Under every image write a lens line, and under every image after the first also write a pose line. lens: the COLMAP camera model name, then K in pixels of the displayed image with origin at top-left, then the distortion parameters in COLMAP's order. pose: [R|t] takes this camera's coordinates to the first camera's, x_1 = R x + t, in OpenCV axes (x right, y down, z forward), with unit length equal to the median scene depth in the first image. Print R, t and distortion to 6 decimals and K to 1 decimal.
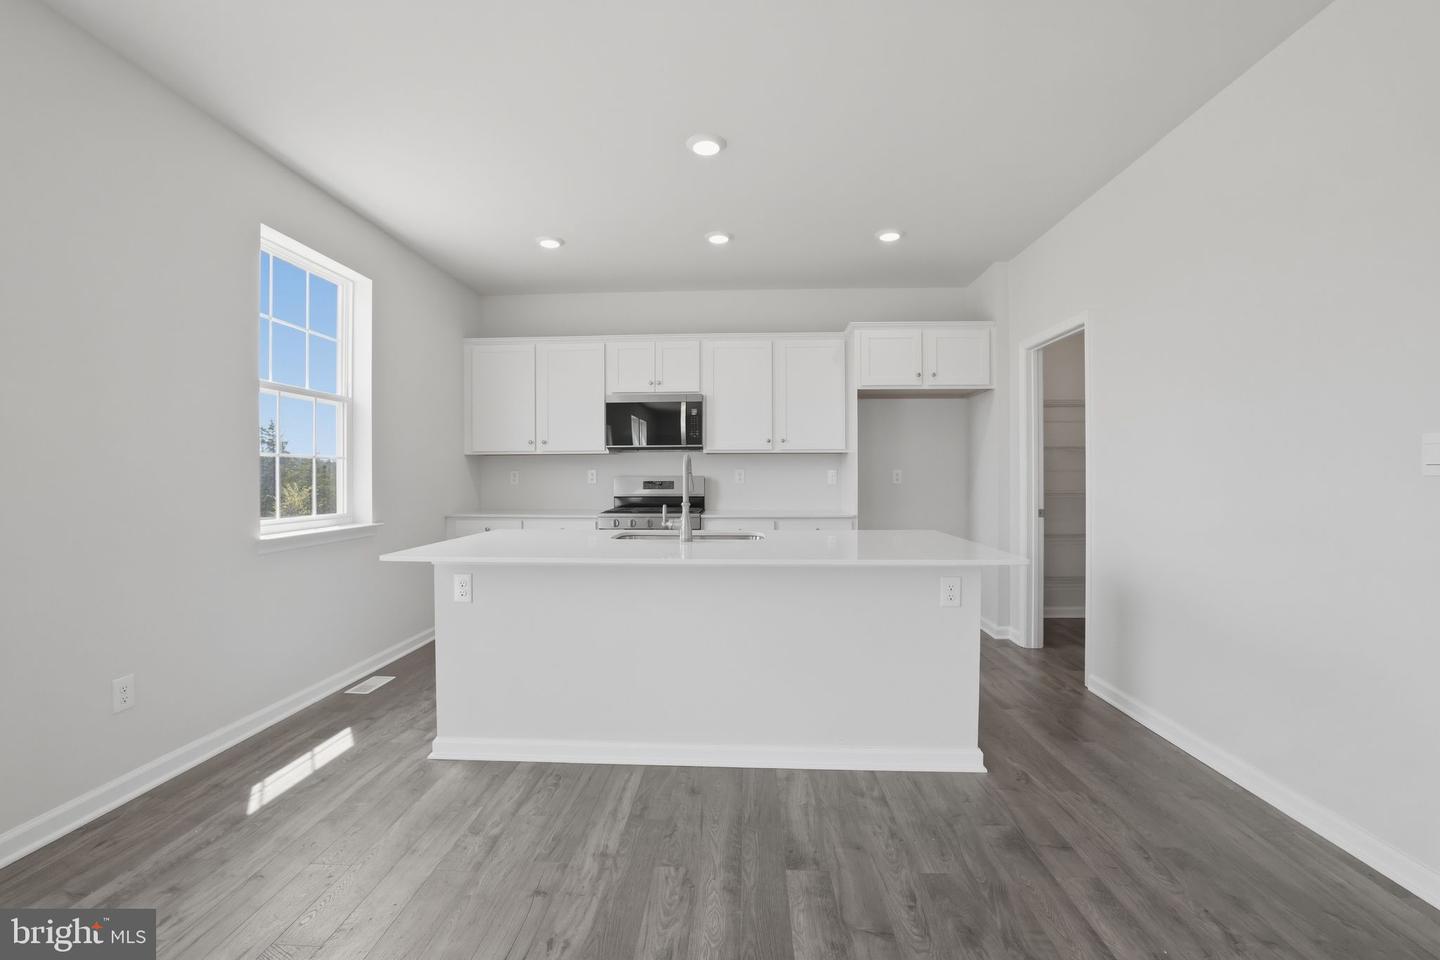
lens RADIAL K [[611.9, 0, 717.1], [0, 611.9, 474.8], [0, 0, 1]] dist [-0.023586, 0.006153]
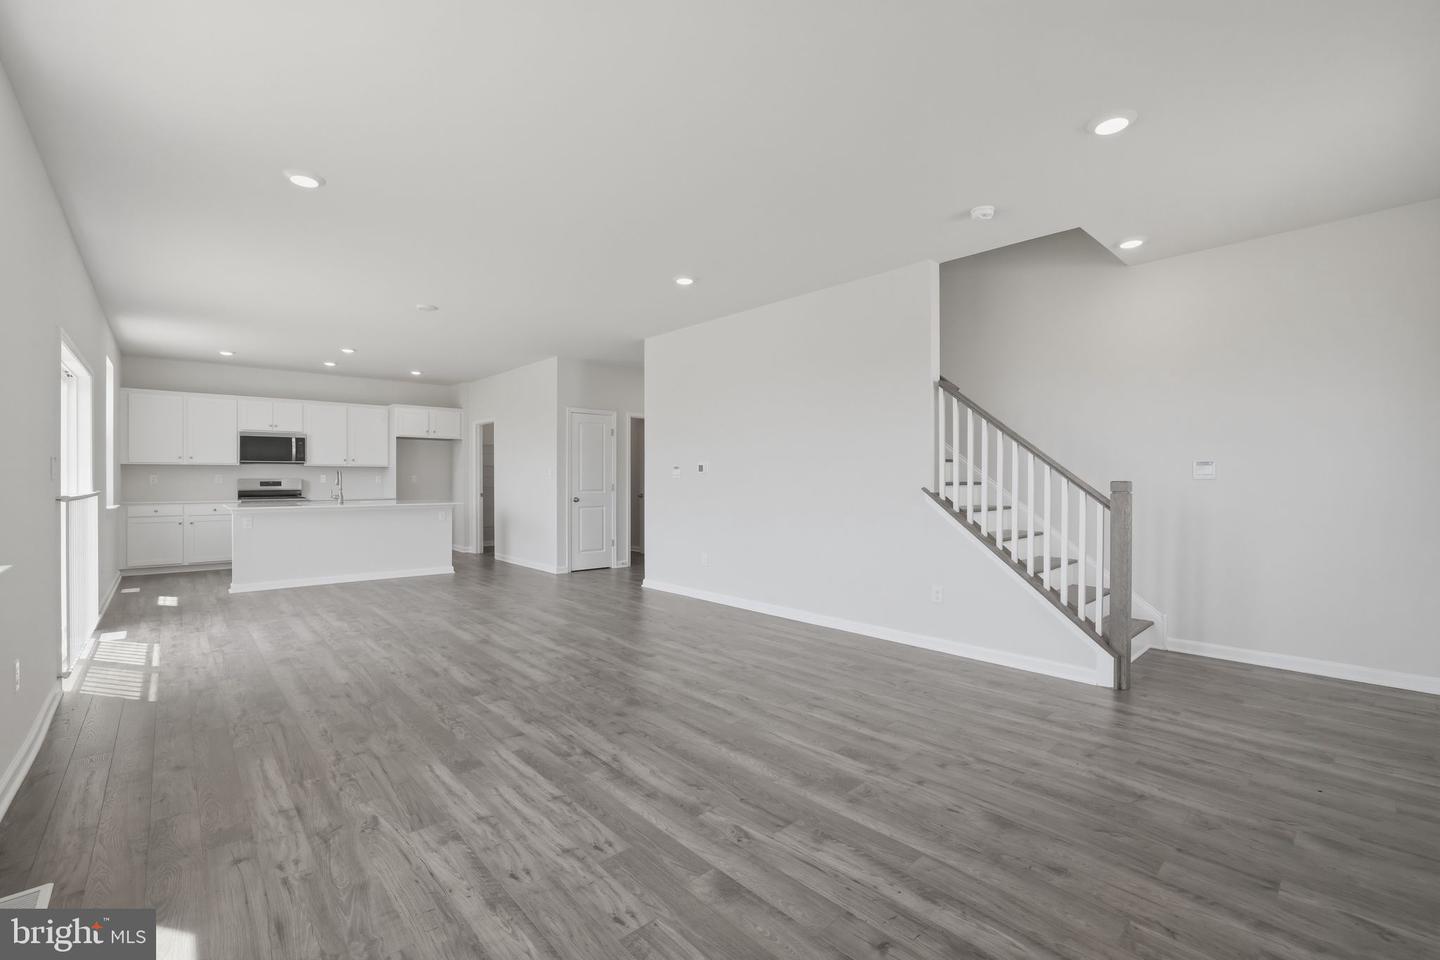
lens RADIAL K [[611.9, 0, 701.5], [0, 611.9, 477.1], [0, 0, 1]] dist [-0.023586, 0.006153]
pose [[0.716670, 0.003907, 0.697401, -0.506446], [-0.000624, 0.999987, -0.004961, 0.006752], [-0.697412, 0.003120, 0.716664, -1.297778]]
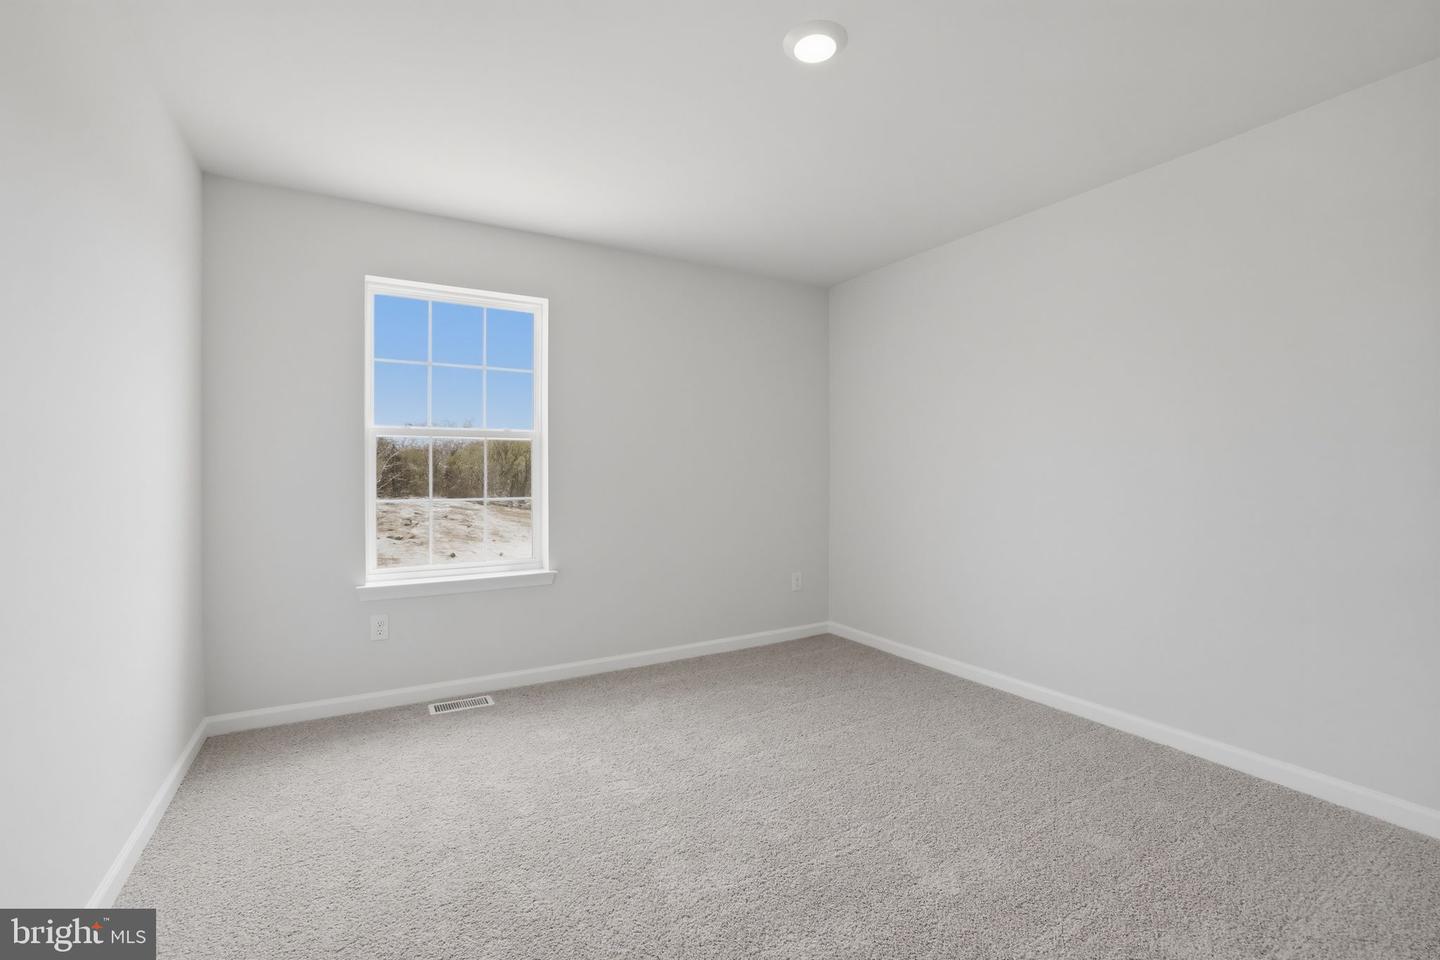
lens RADIAL K [[611.9, 0, 705.1], [0, 611.9, 480.5], [0, 0, 1]] dist [-0.023586, 0.006153]
pose [[0.536811, 0.008841, -0.843656, 0.278695], [0.000007, 0.999945, 0.010484, -0.056616], [0.843702, -0.005634, 0.536782, 0.641144]]
